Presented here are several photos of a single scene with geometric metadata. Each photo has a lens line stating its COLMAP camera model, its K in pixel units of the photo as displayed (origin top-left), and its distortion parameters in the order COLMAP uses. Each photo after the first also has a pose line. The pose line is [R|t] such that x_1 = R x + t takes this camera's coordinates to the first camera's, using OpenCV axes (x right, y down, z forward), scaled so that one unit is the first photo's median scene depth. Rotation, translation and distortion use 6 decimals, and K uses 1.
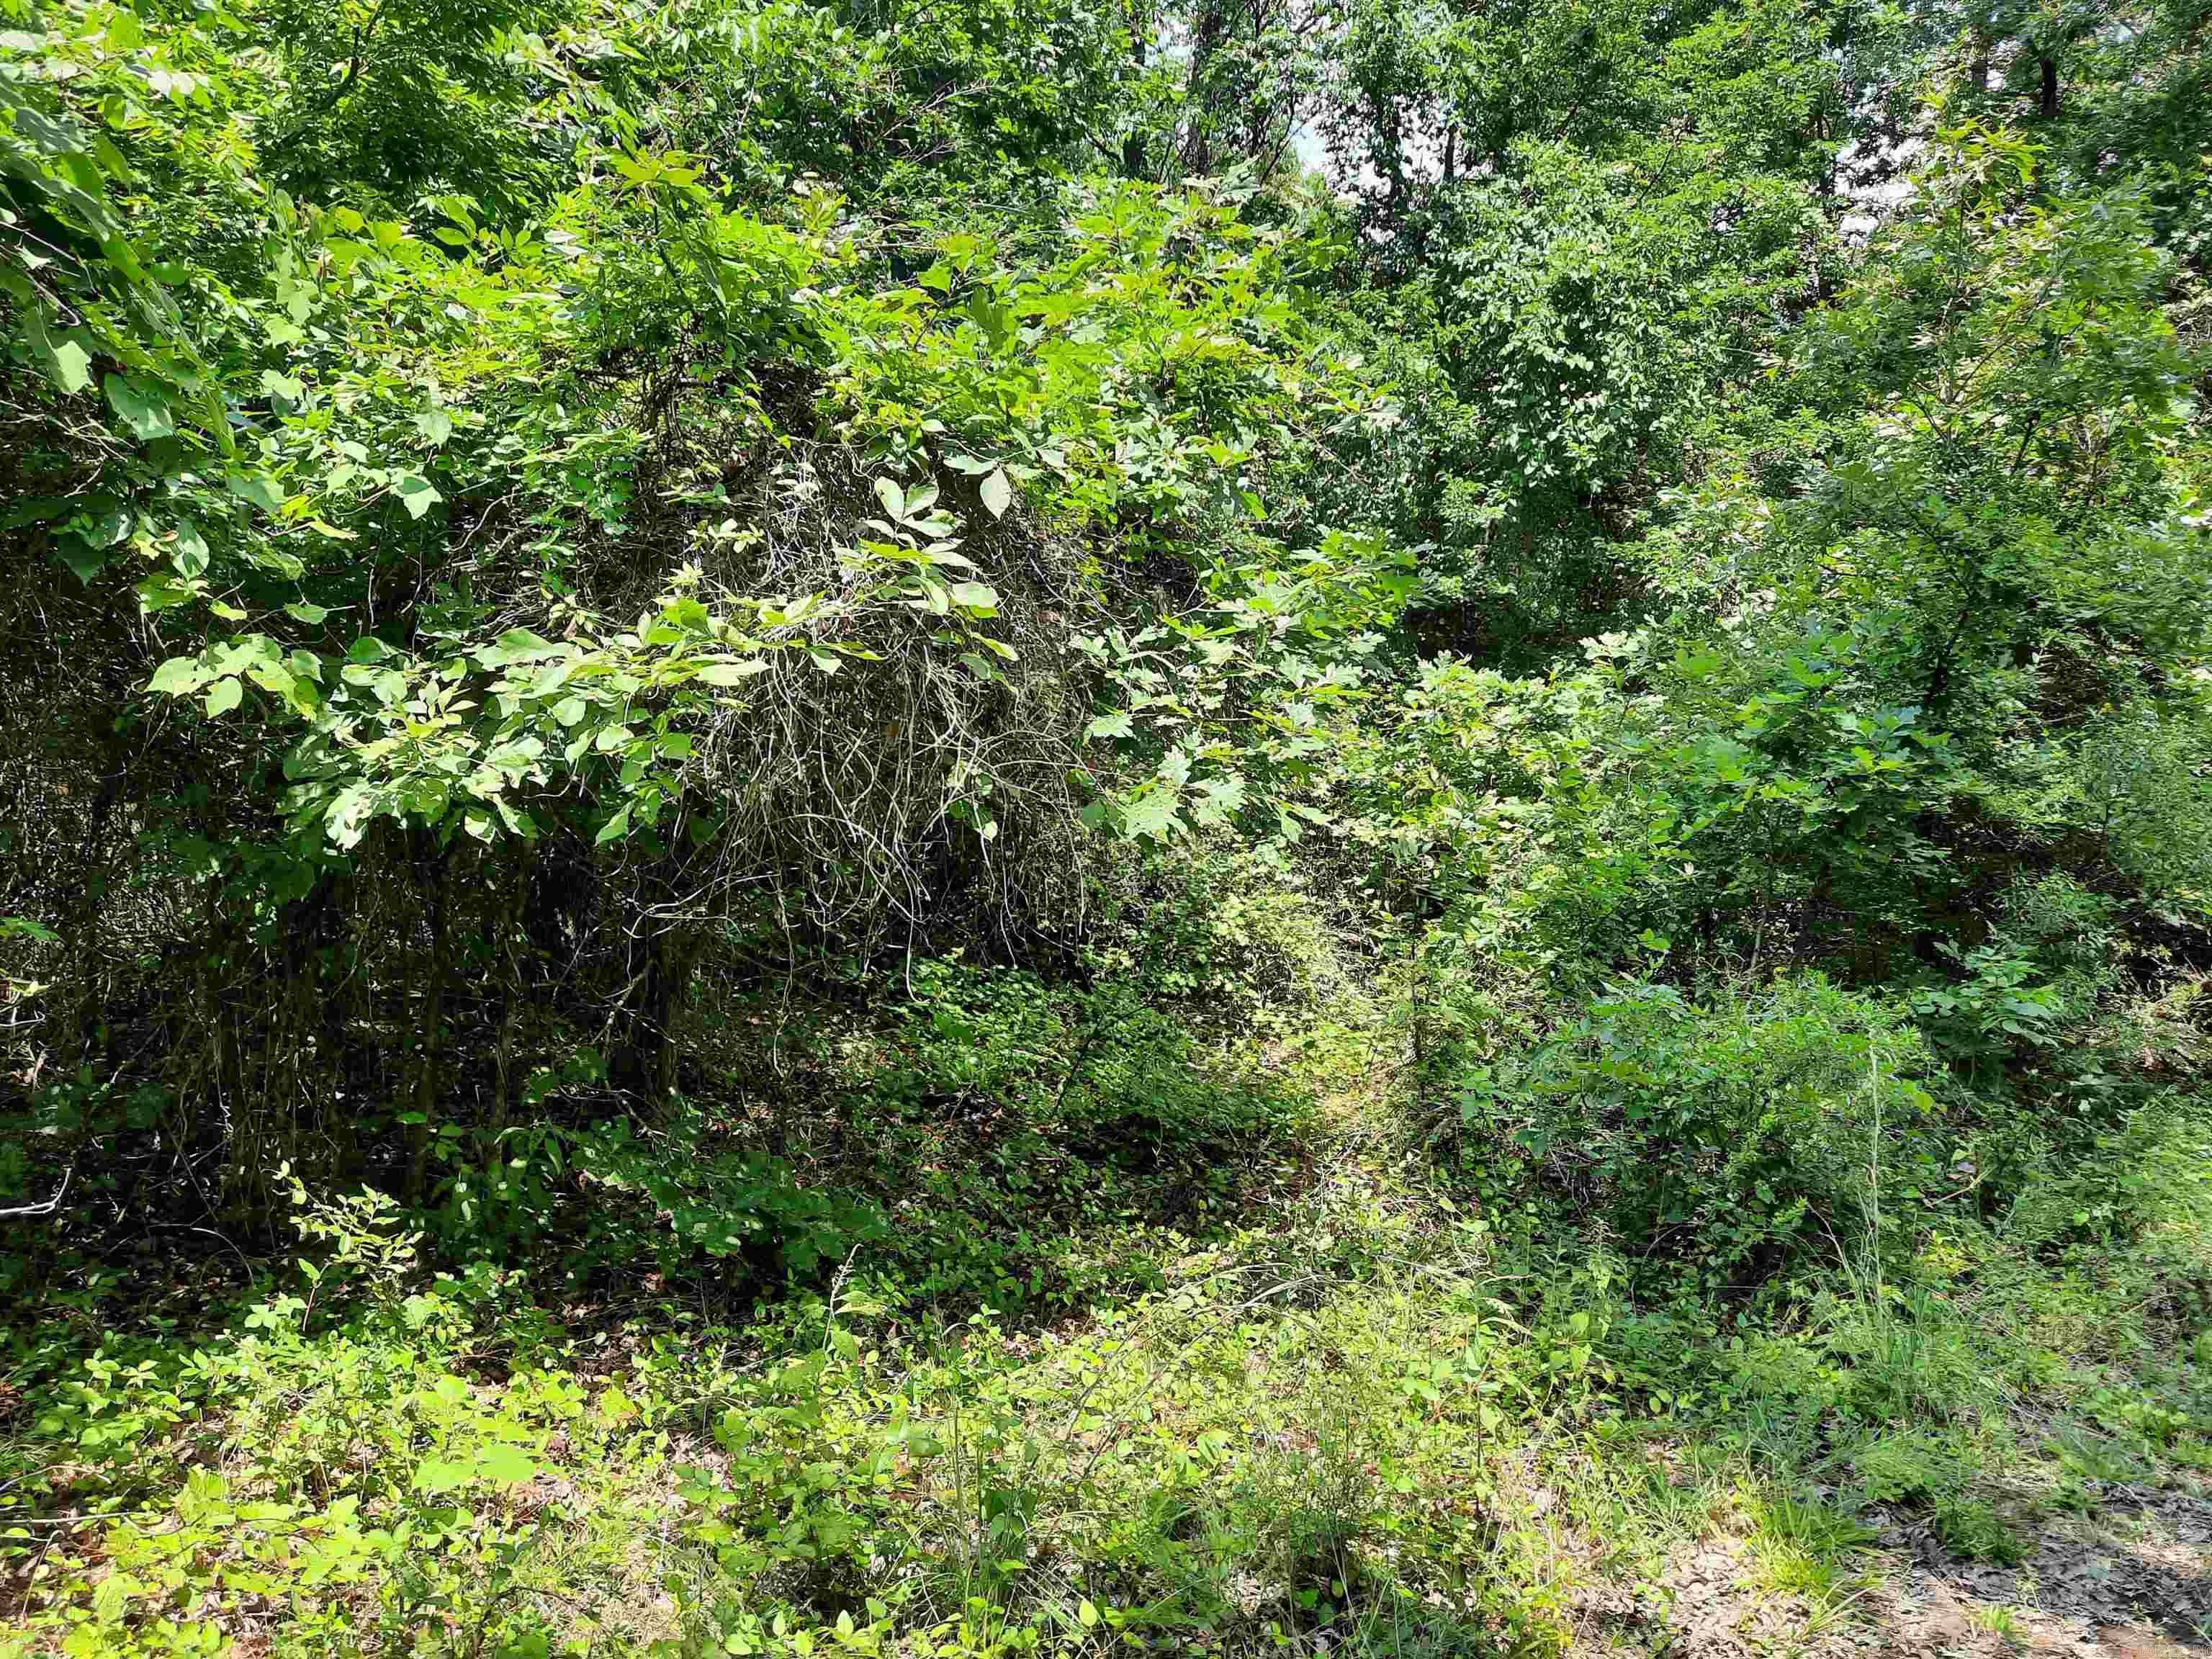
lens RADIAL K [[1608.7, 0, 1112.5], [0, 1608.7, 819.1], [0, 0, 1]] dist [0.017213, -0.001246]
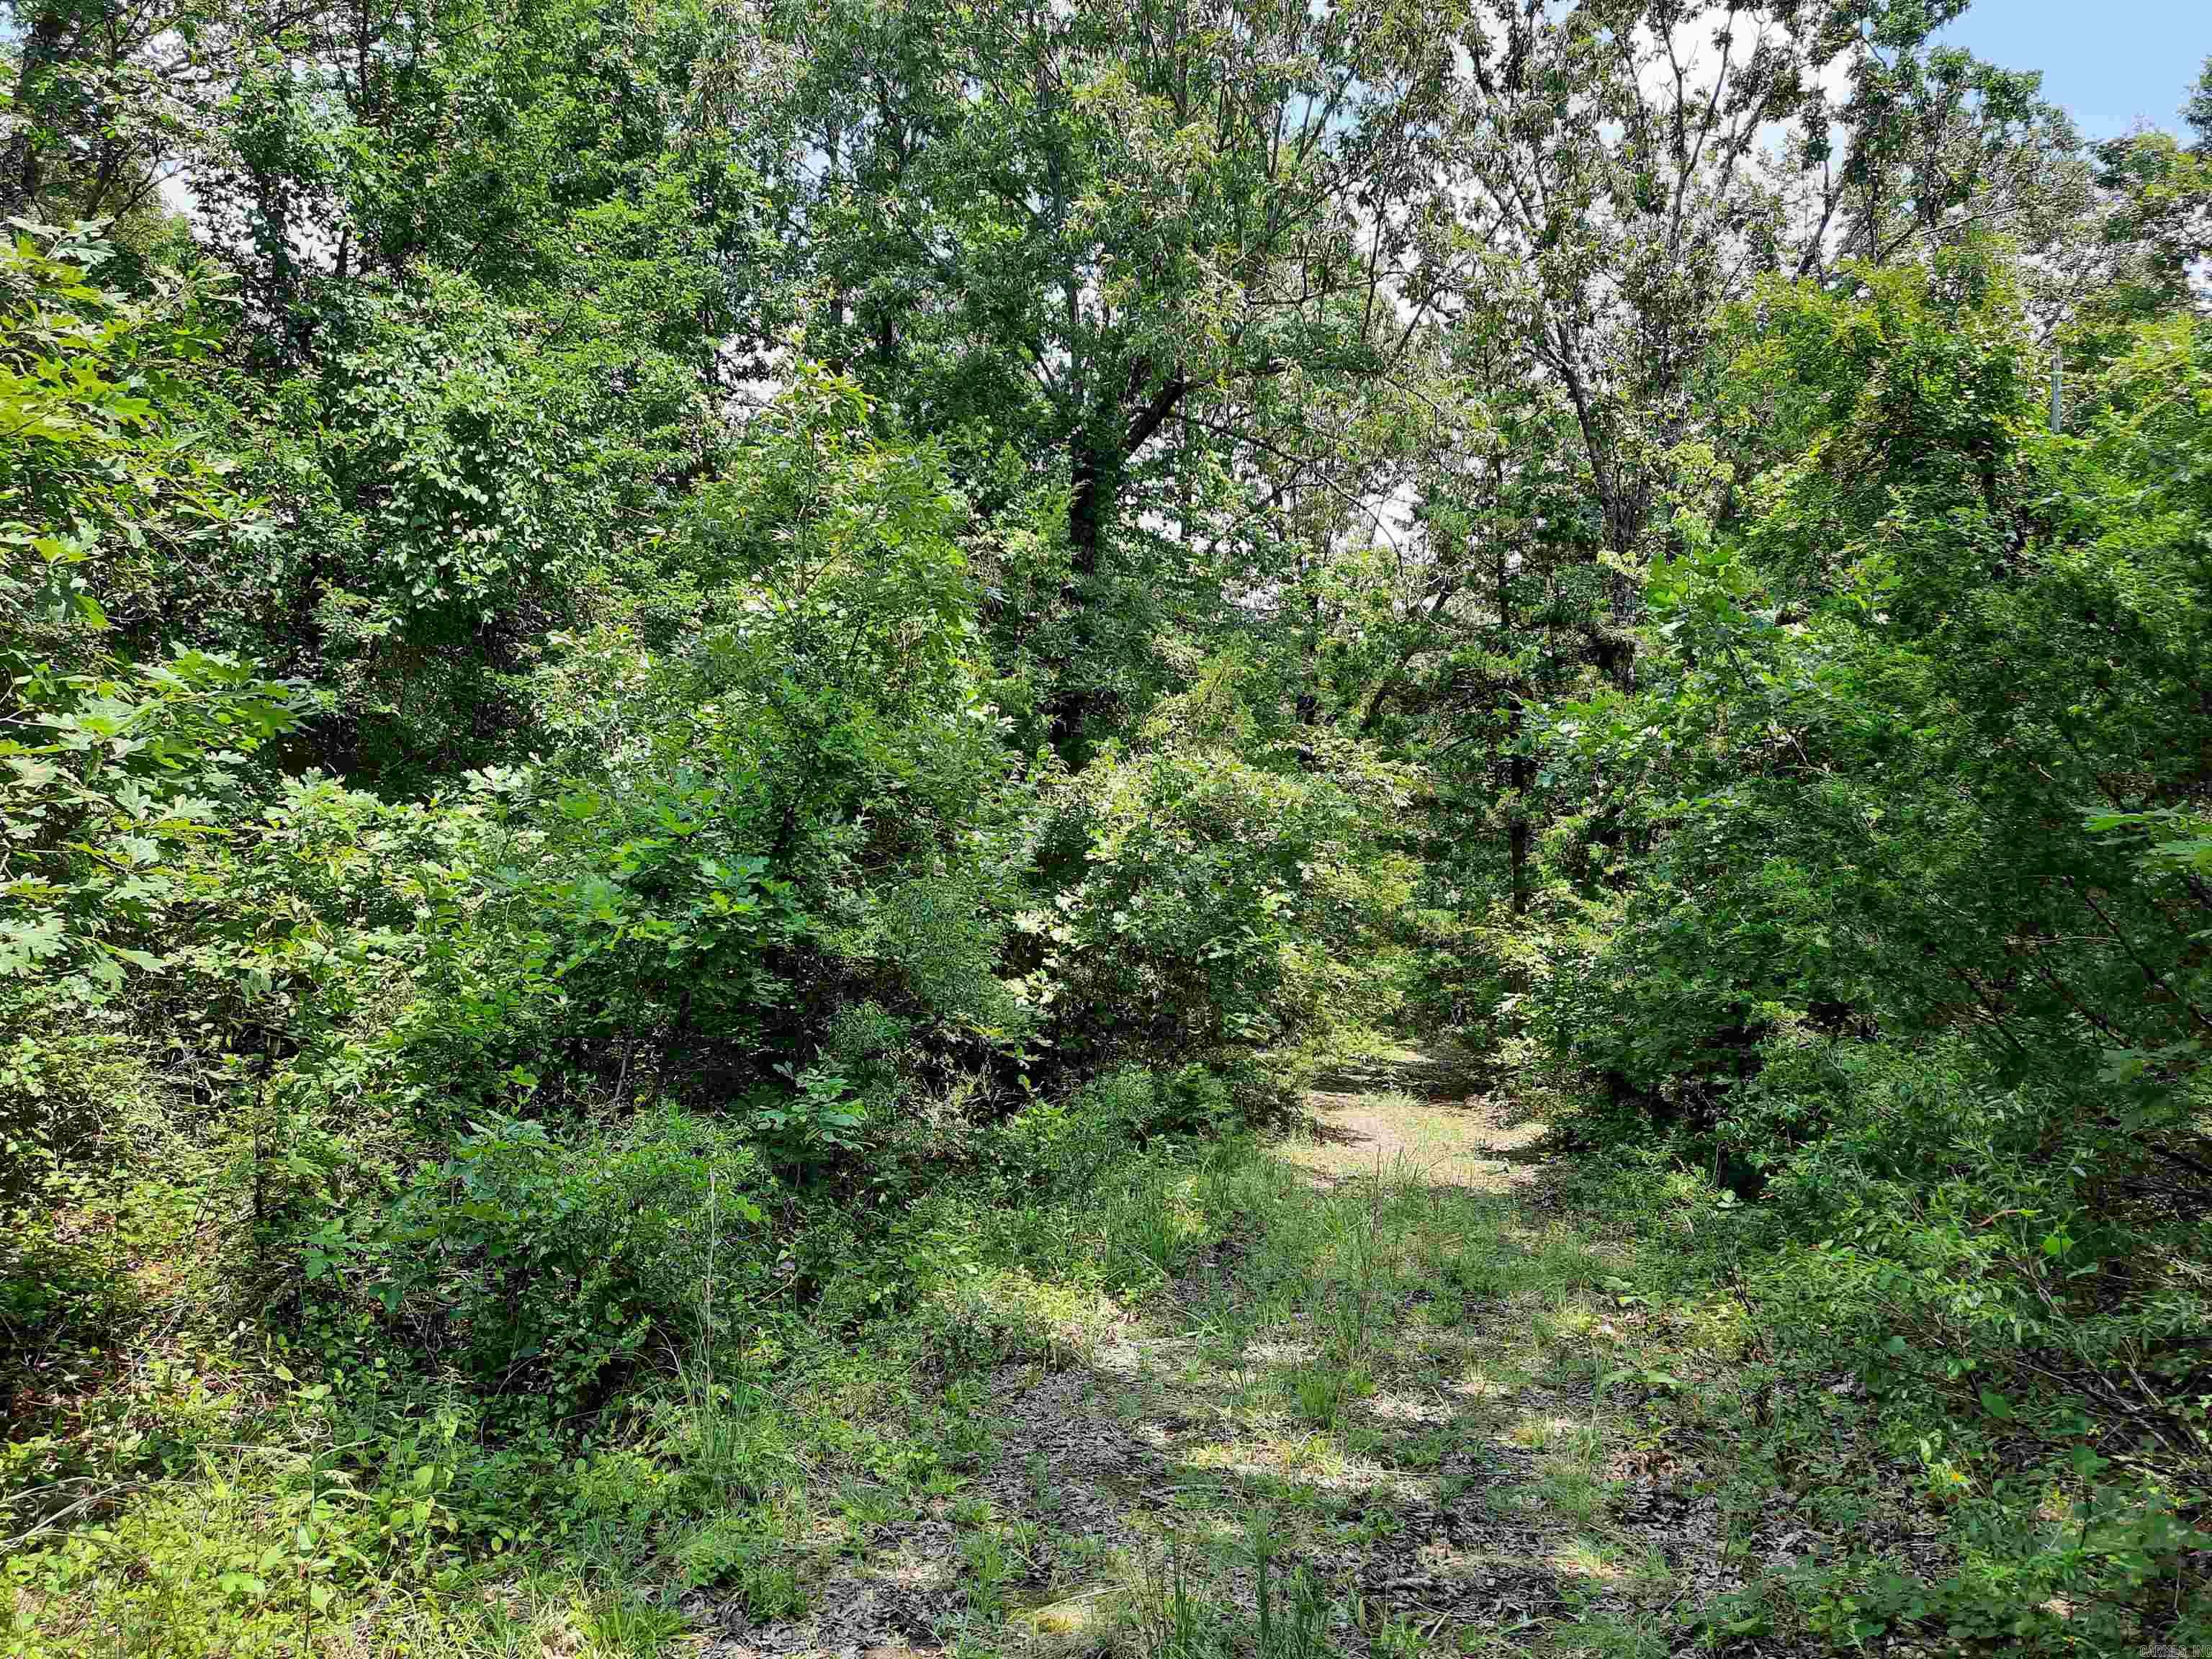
lens RADIAL K [[1590.4, 0, 1090.9], [0, 1590.4, 820.4], [0, 0, 1]] dist [0.062613, -0.050943]
pose [[0.791291, 0.058753, 0.608611, -0.007647], [-0.014858, 0.996926, -0.076922, -0.010108], [-0.611260, 0.051825, 0.789731, -0.029303]]
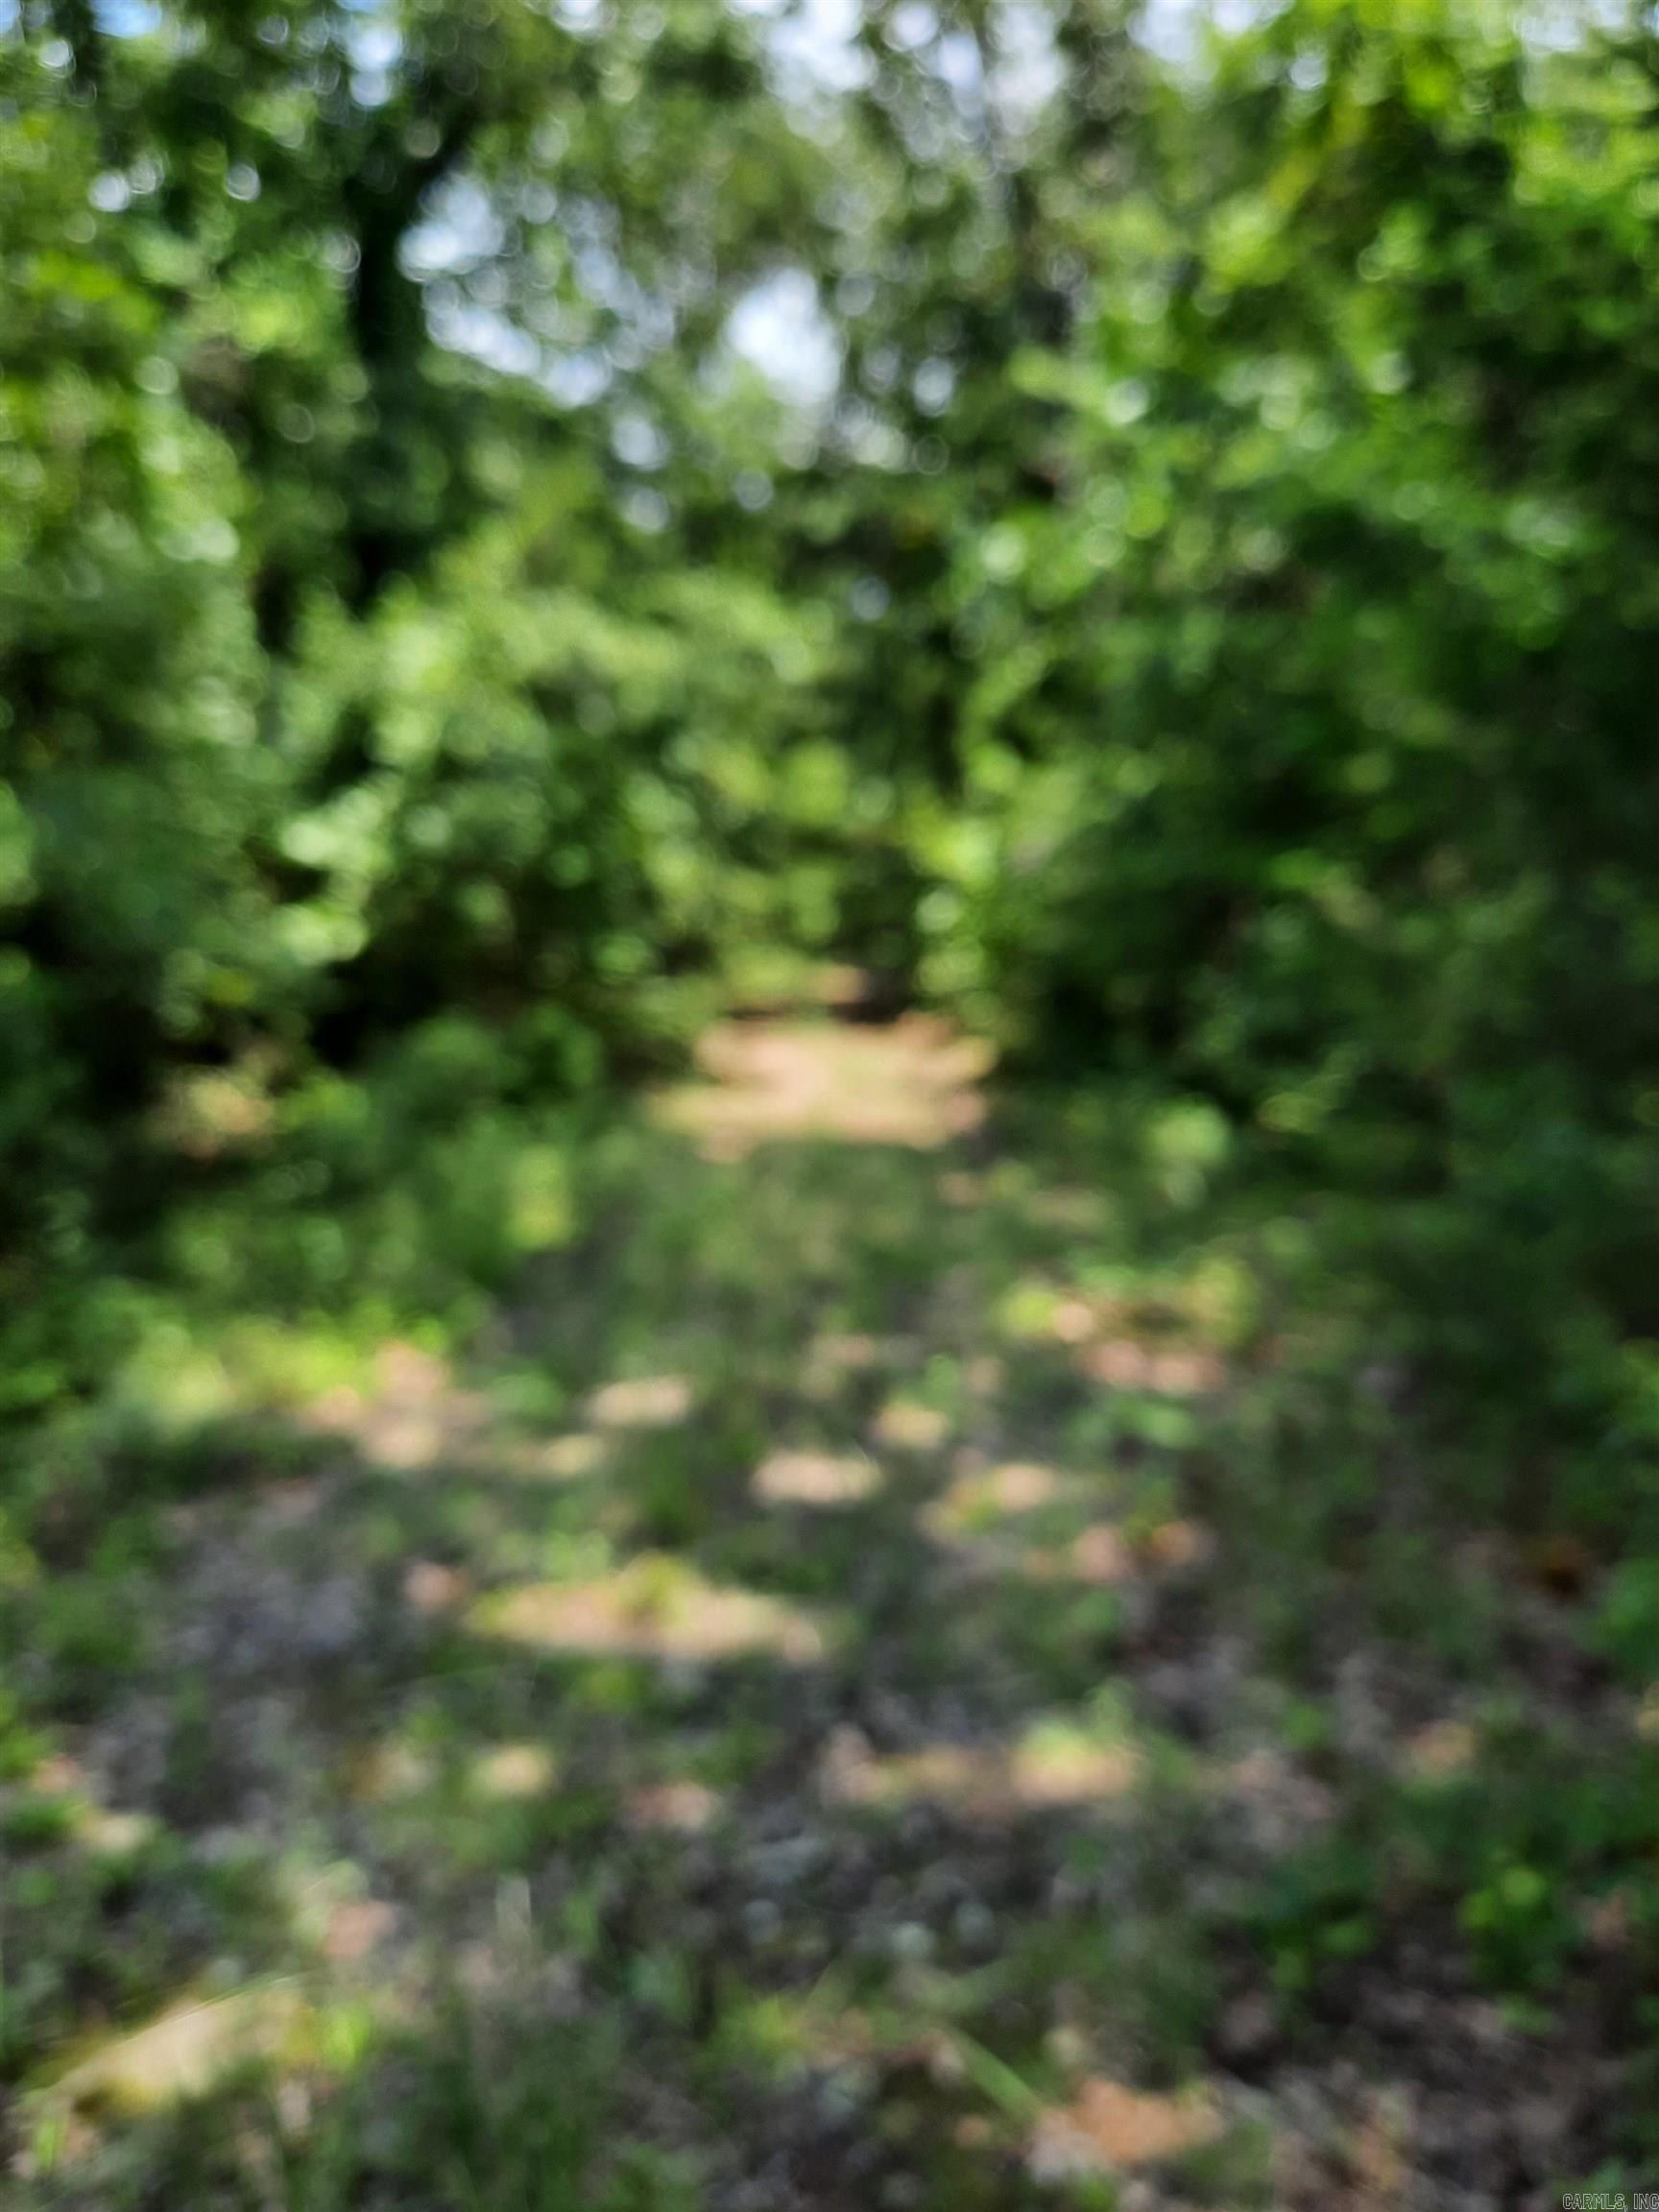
lens RADIAL K [[1763.2, 0, 829.5], [0, 1763.2, 1106.0], [0, 0, 1]] dist [0.002097, -0.092889]
pose [[0.657858, -0.129348, 0.741951, 0.182063], [0.043557, 0.990027, 0.133976, 0.007539], [-0.751881, -0.055820, 0.656931, 0.115464]]
